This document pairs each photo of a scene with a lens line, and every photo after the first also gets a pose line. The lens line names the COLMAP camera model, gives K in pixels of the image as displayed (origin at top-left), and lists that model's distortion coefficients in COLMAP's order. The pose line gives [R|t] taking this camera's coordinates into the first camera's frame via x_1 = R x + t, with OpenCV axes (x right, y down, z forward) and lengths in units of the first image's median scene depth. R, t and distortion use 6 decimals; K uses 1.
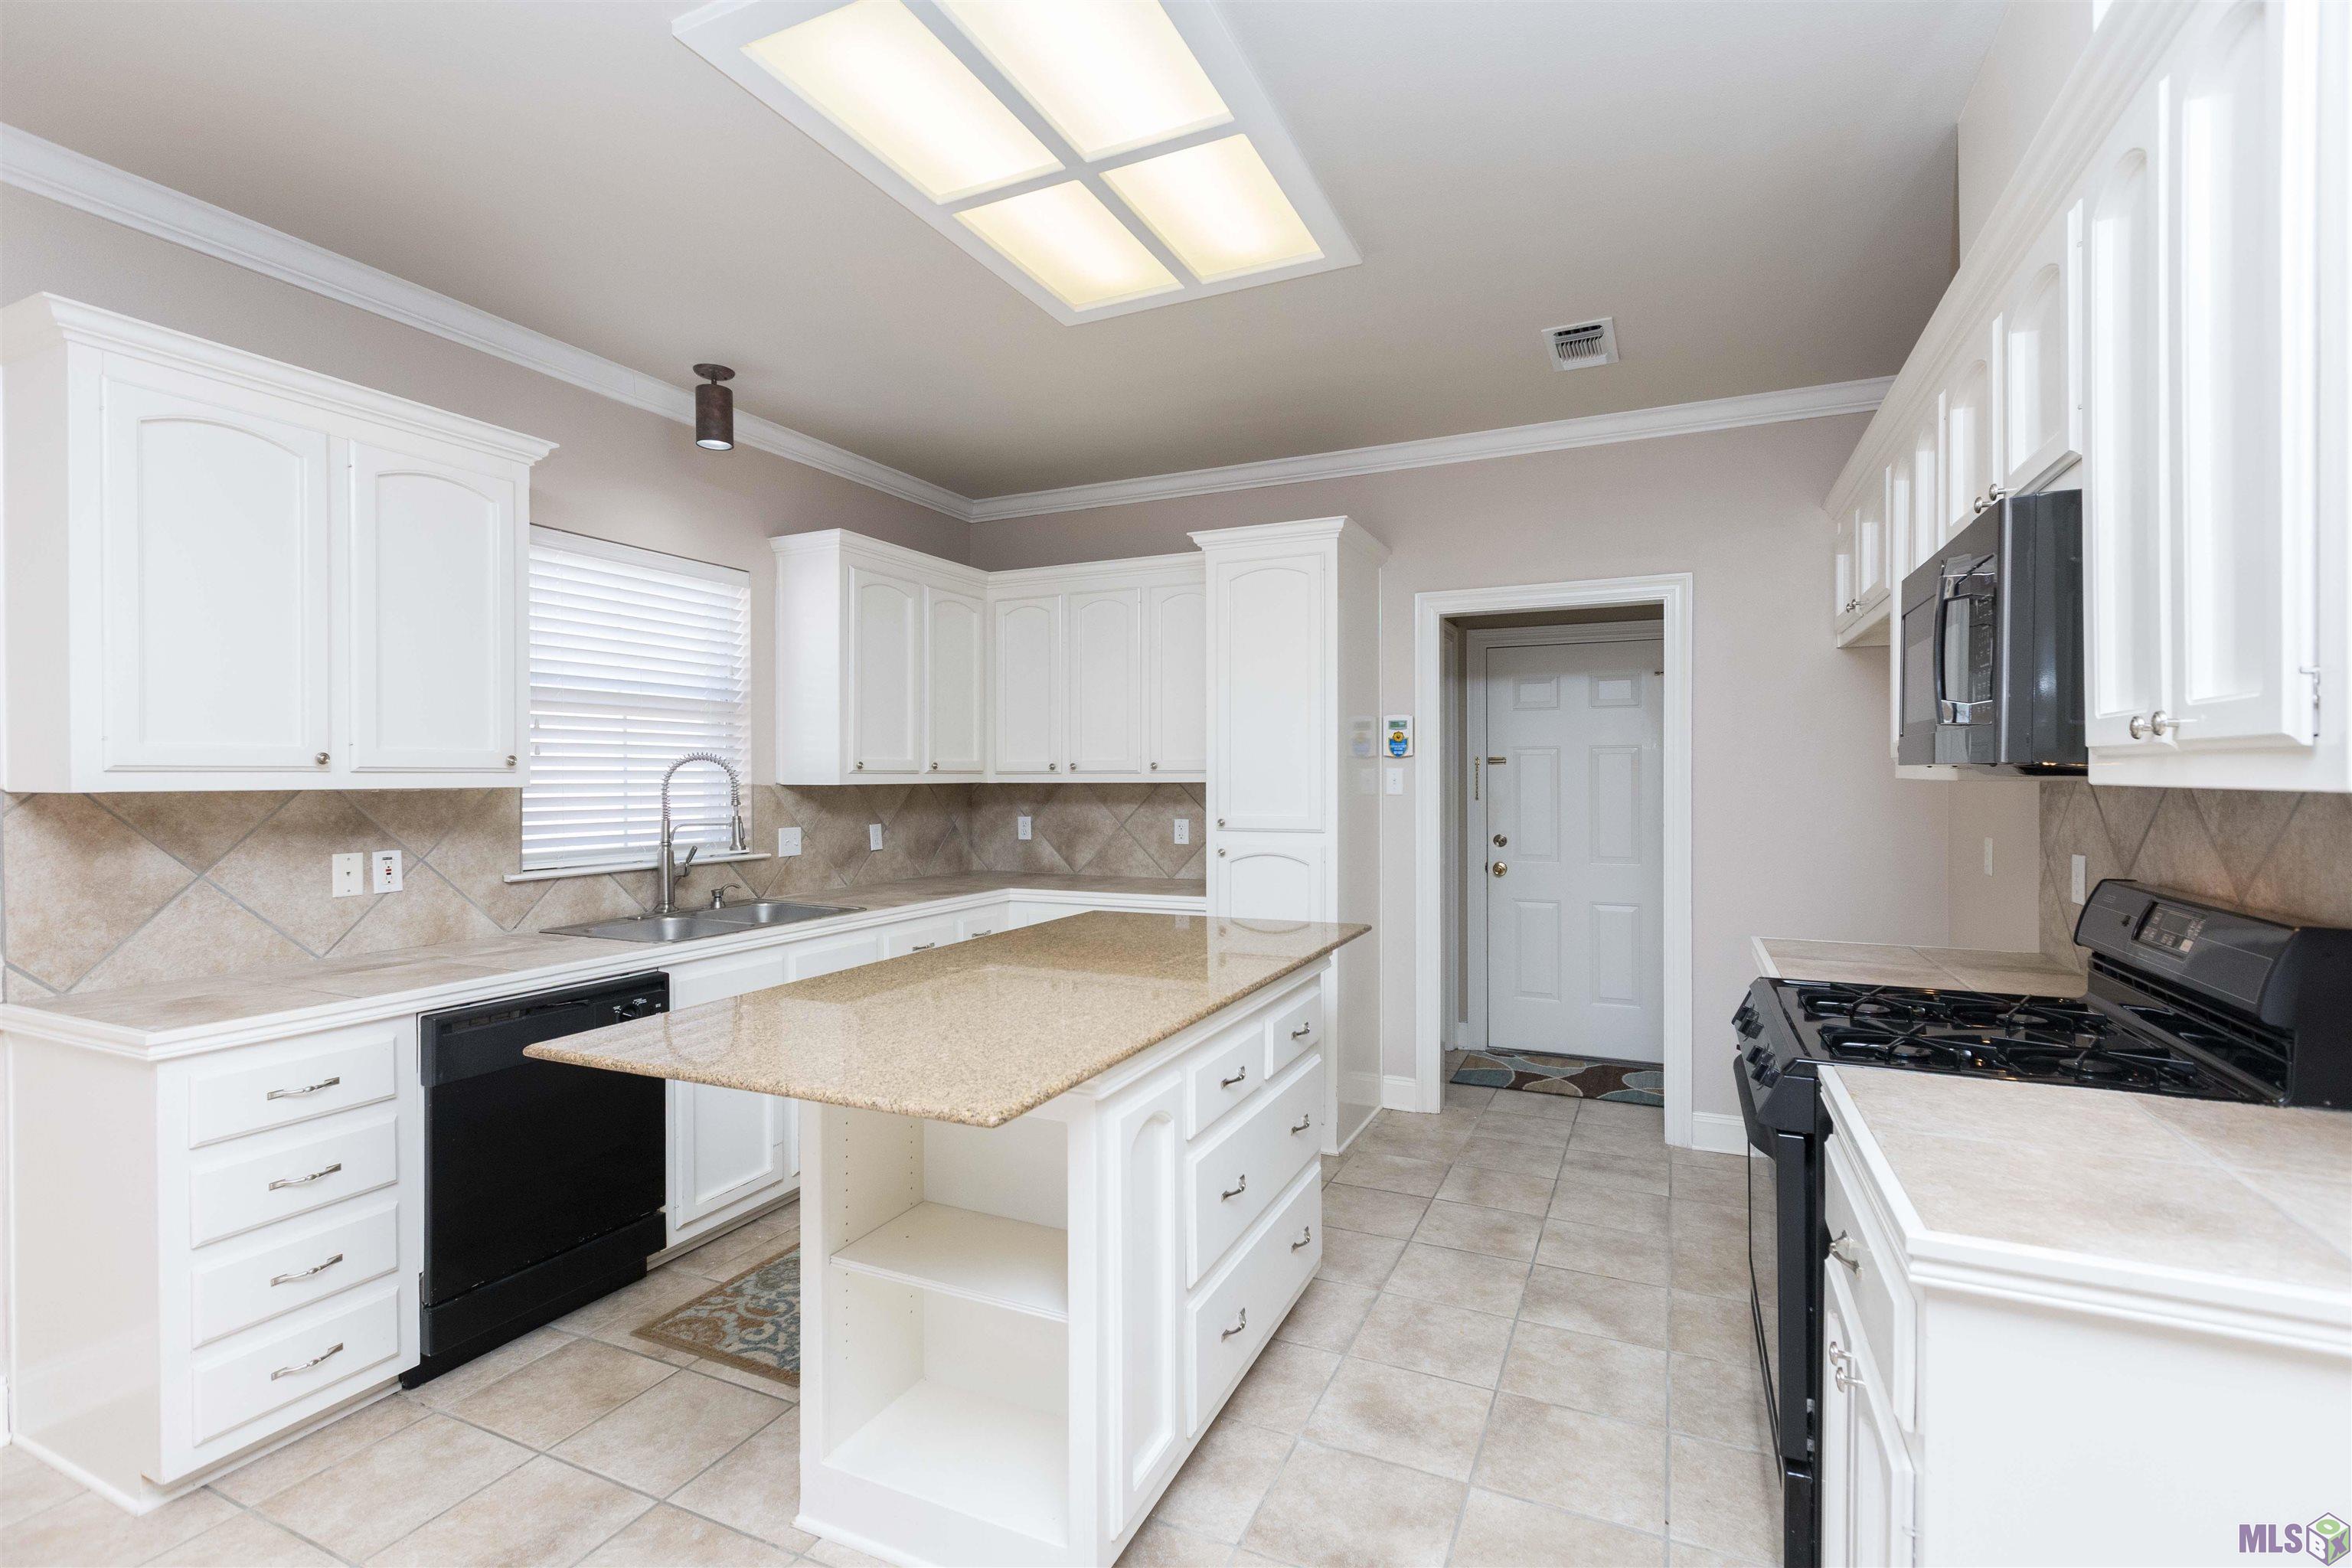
lens RADIAL K [[1042.6, 0, 1198.2], [0, 1042.6, 781.1], [0, 0, 1]] dist [0.010300, -0.000411]
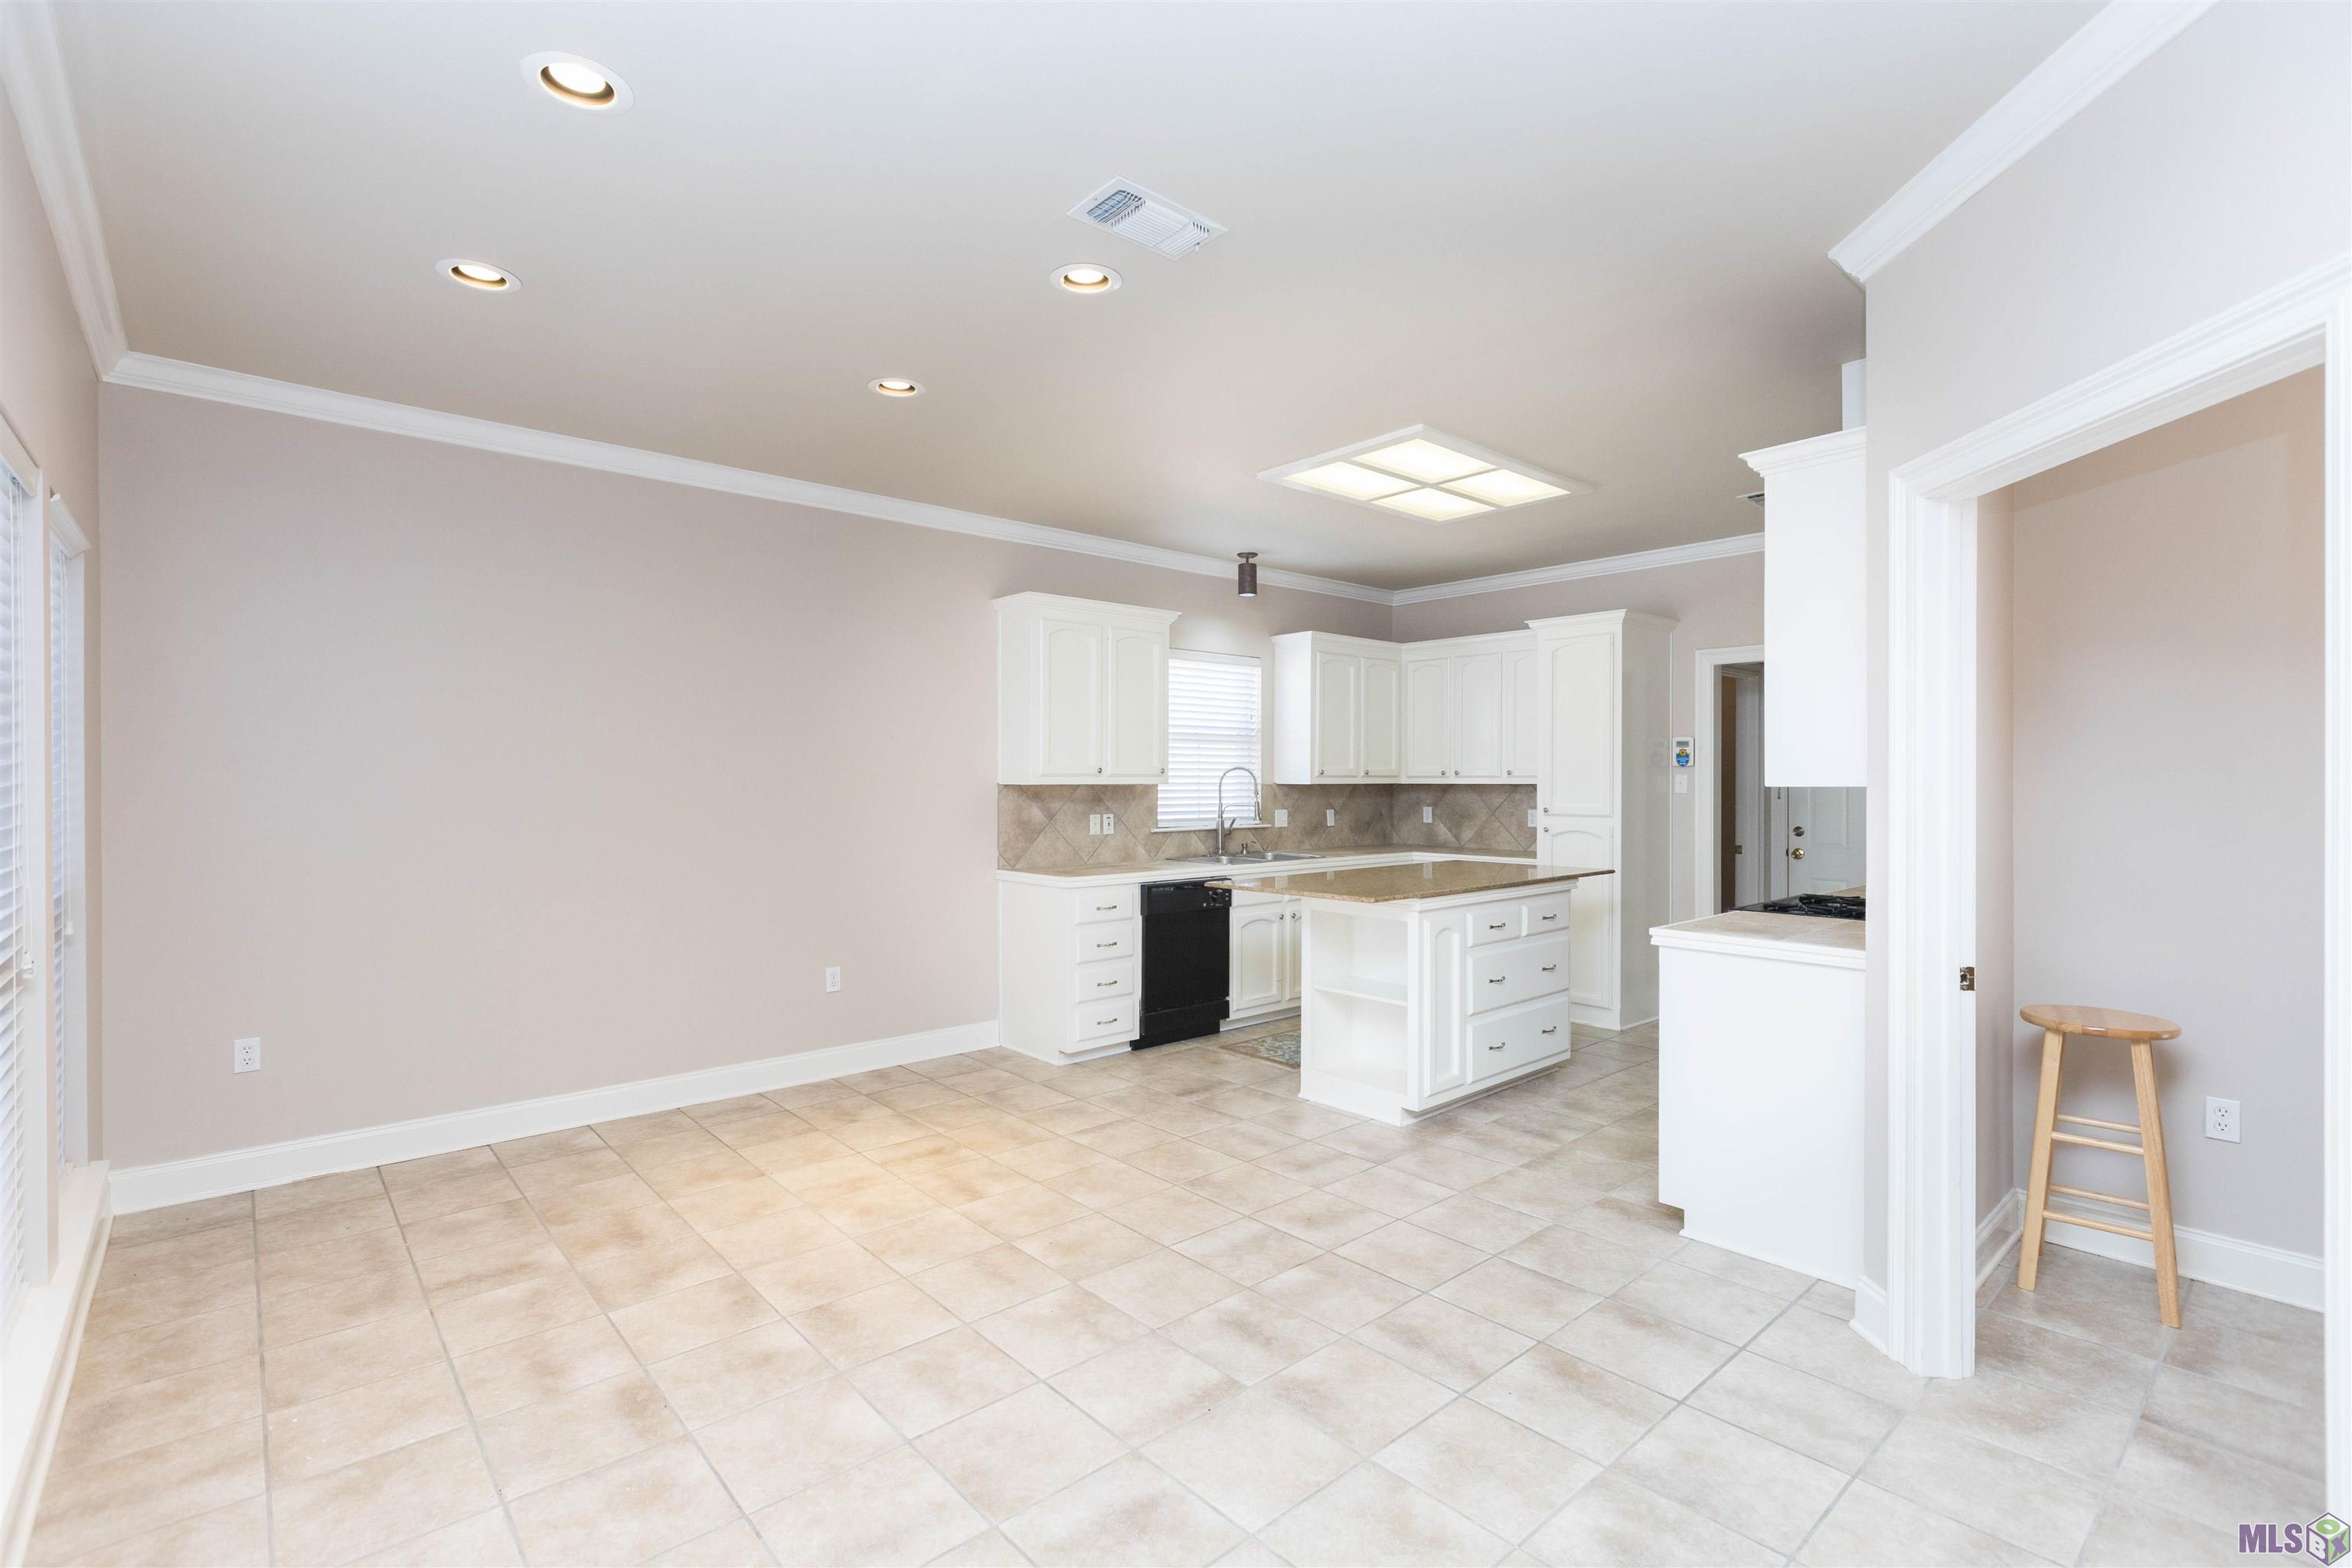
lens RADIAL K [[1055.8, 0, 1231.4], [0, 1055.8, 790.0], [0, 0, 1]] dist [0.012662, 0.000452]
pose [[0.925524, 0.007727, -0.378610, 0.200251], [-0.005339, 0.999959, 0.007357, 0.001340], [0.378651, -0.004788, 0.925527, -0.681557]]
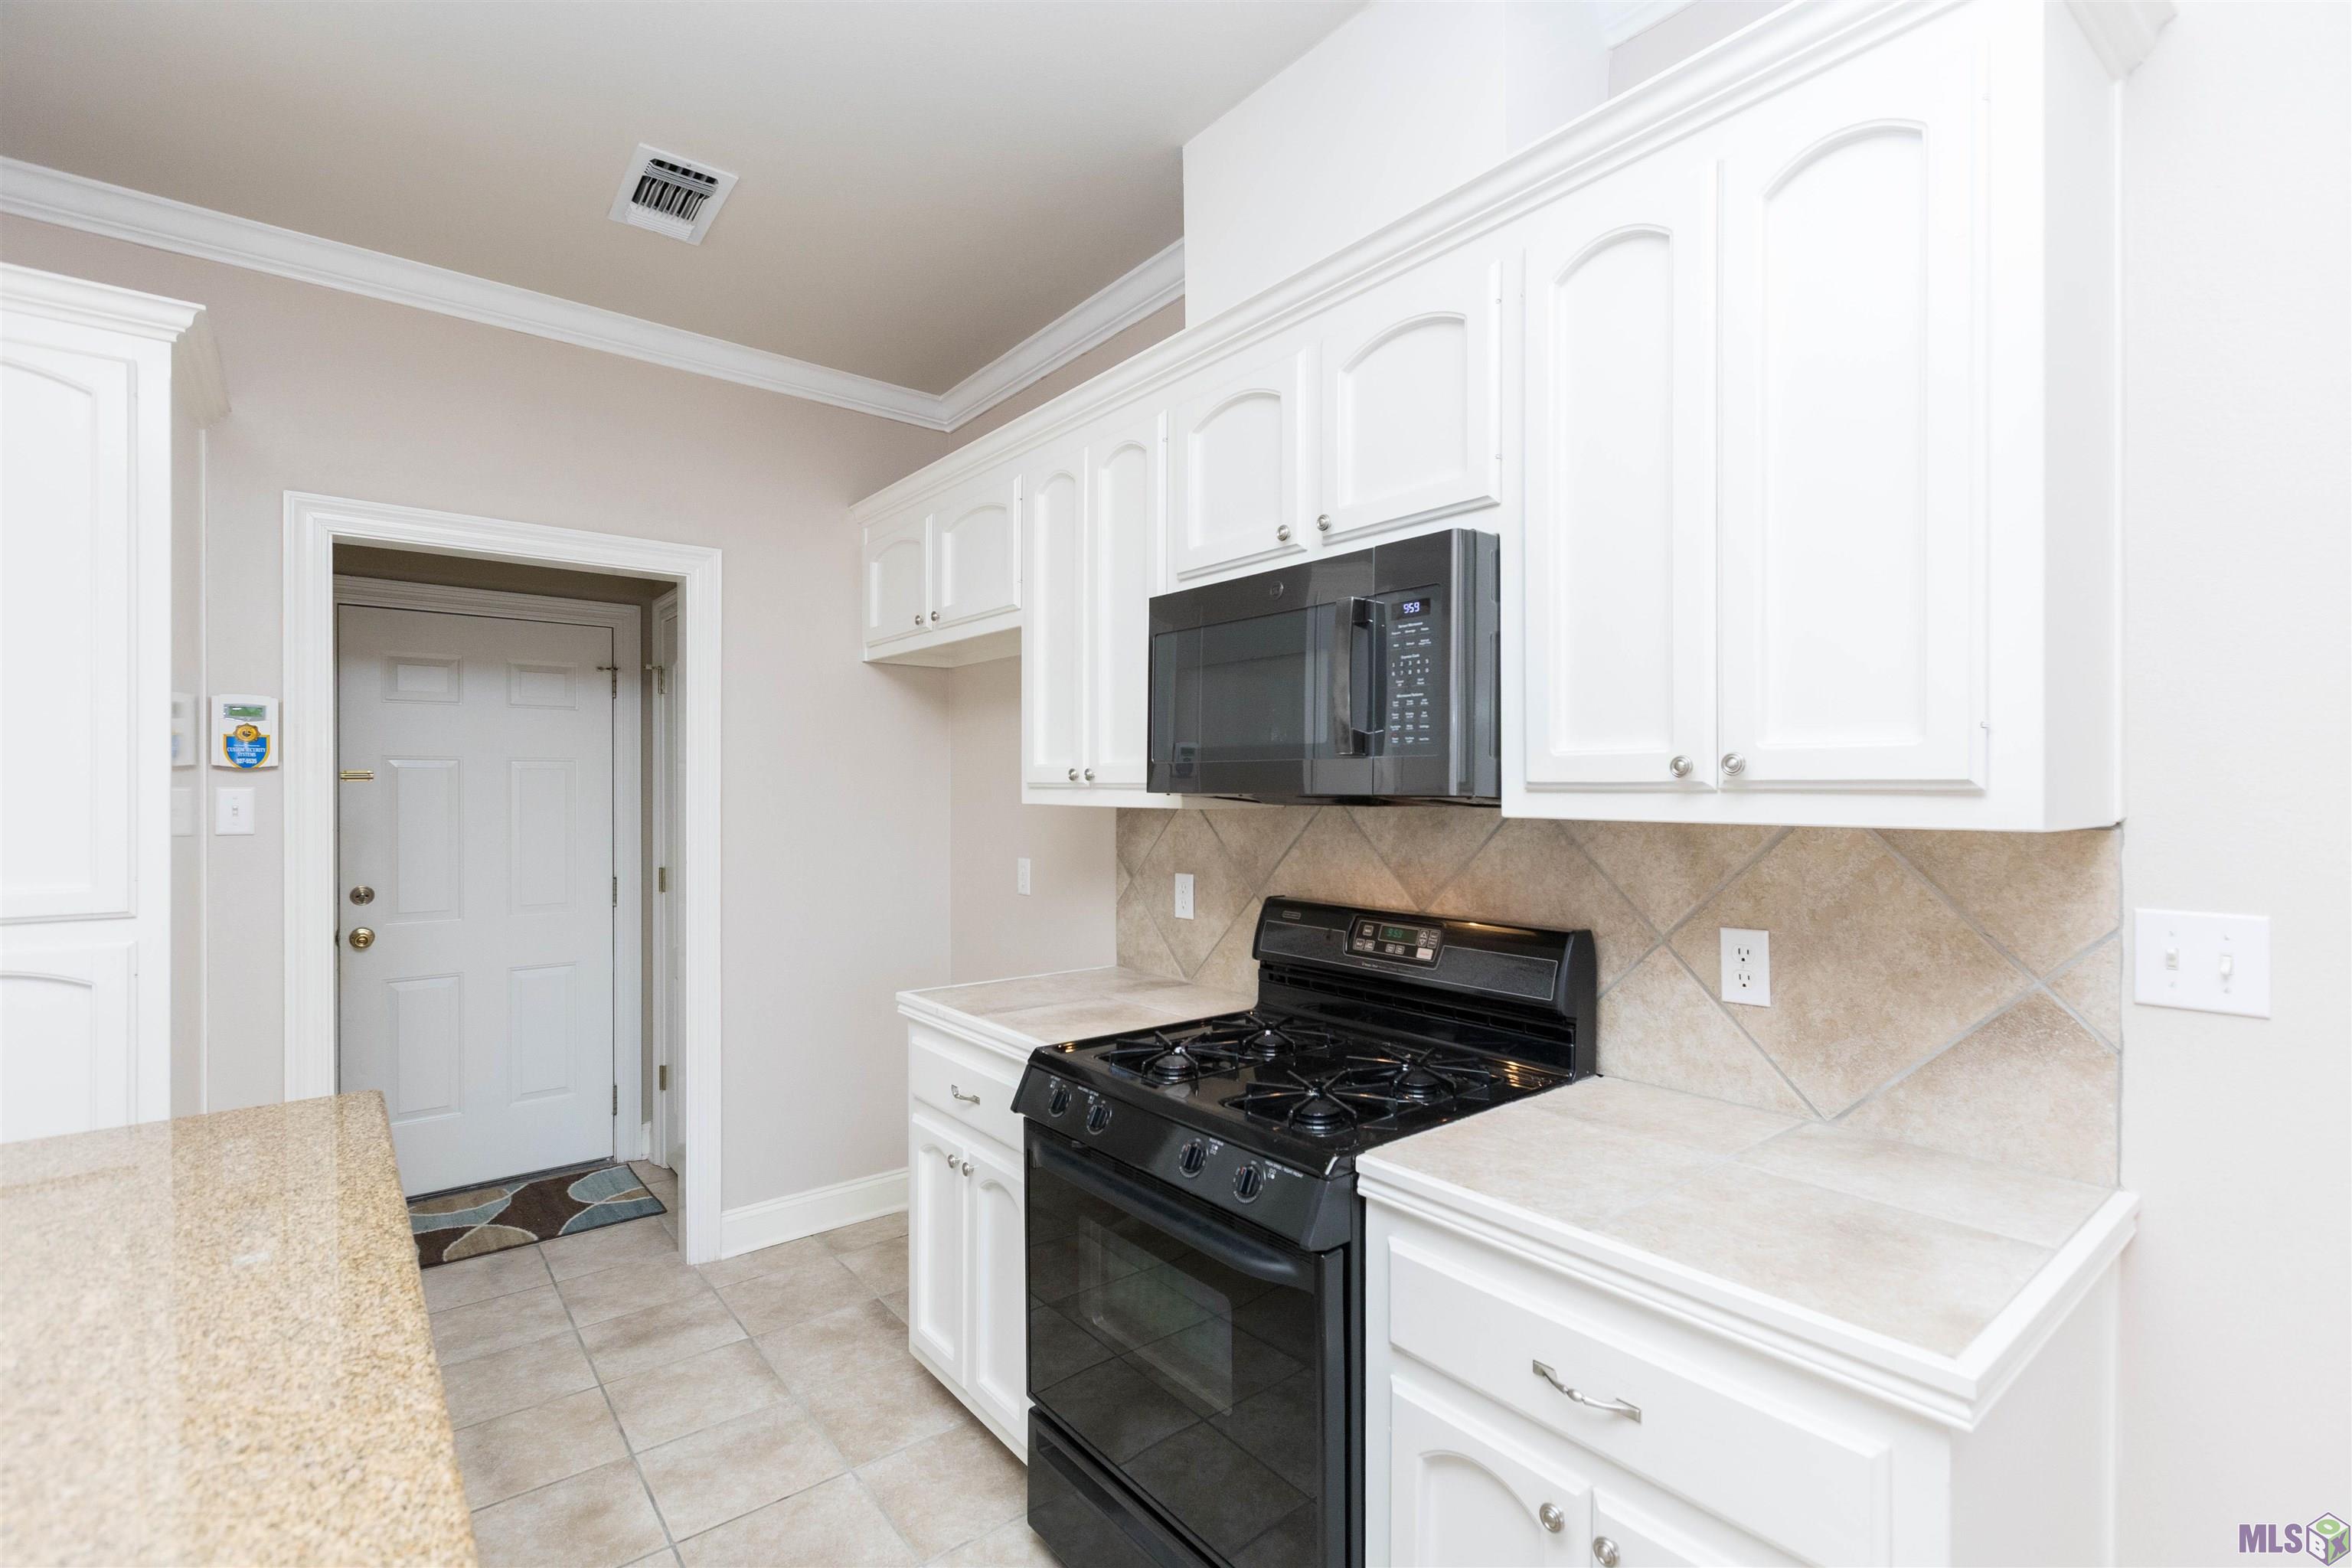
lens RADIAL K [[1055.8, 0, 1136.2], [0, 1055.8, 793.8], [0, 0, 1]] dist [0.012662, 0.000452]
pose [[0.473895, 0.000670, 0.880581, -0.109252], [0.003138, 0.999992, -0.002450, -0.007725], [-0.880576, 0.003924, 0.473889, 0.350057]]
